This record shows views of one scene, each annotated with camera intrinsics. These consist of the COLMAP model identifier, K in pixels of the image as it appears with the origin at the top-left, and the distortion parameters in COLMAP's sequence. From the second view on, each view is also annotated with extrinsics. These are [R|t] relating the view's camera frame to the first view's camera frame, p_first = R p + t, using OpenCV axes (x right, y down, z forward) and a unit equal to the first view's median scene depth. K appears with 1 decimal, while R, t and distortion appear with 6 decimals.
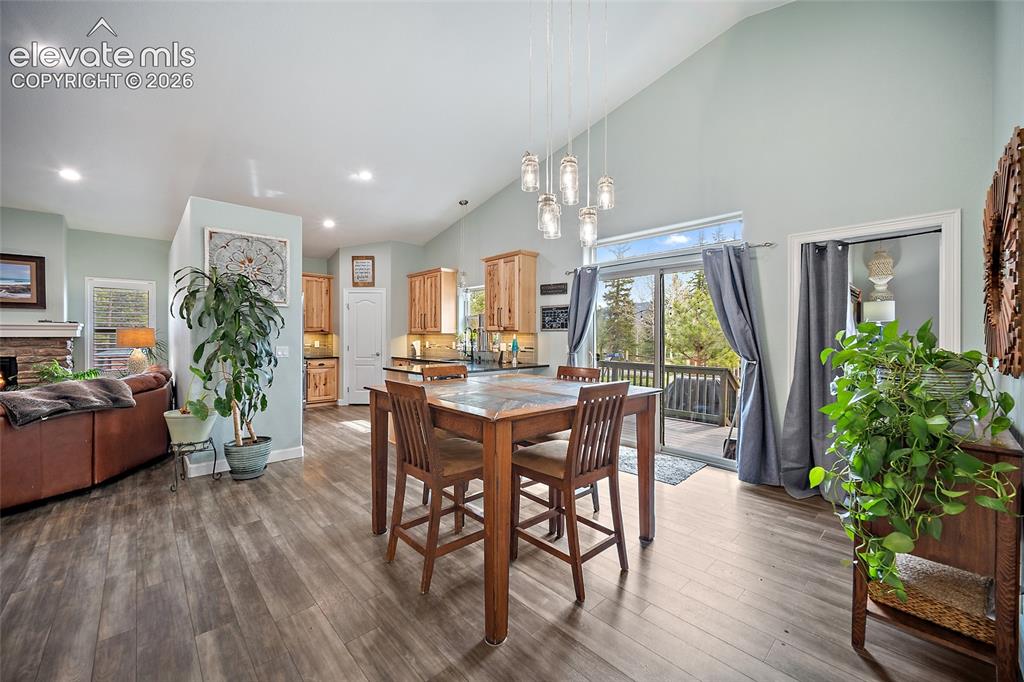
lens RADIAL K [[404.6, 0, 511.2], [0, 404.6, 334.9], [0, 0, 1]] dist [-0.003399, -0.000063]
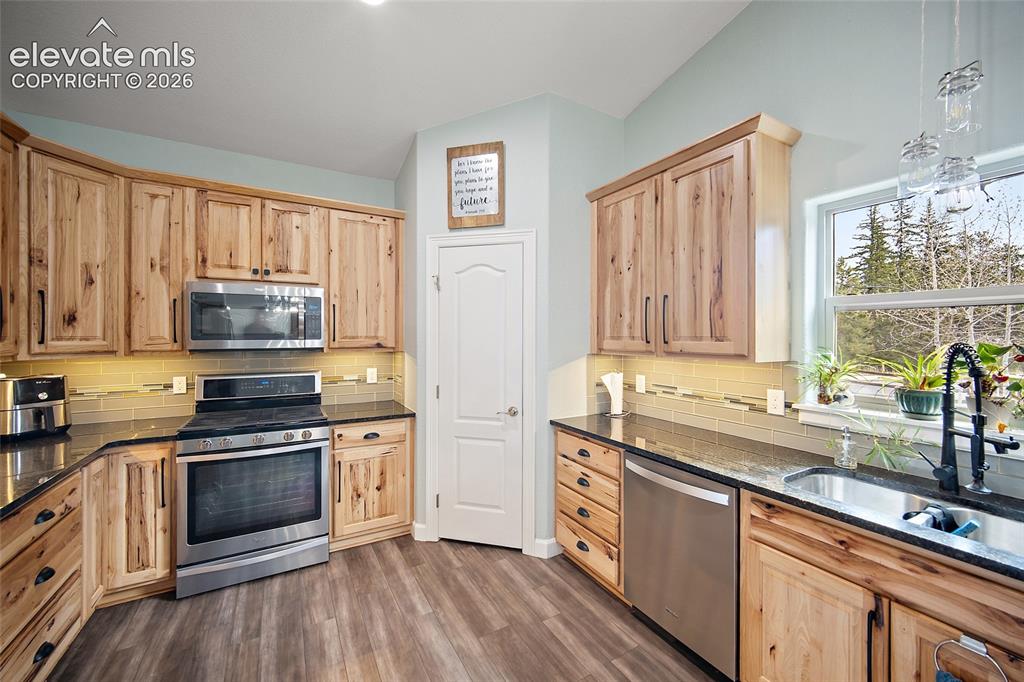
lens RADIAL K [[404.6, 0, 520.1], [0, 404.6, 336.9], [0, 0, 1]] dist [-0.003399, -0.000063]
pose [[0.975211, -0.000963, -0.221274, -0.314946], [0.001610, 0.999995, 0.002744, -0.026233], [0.221271, -0.003032, 0.975208, 0.836859]]
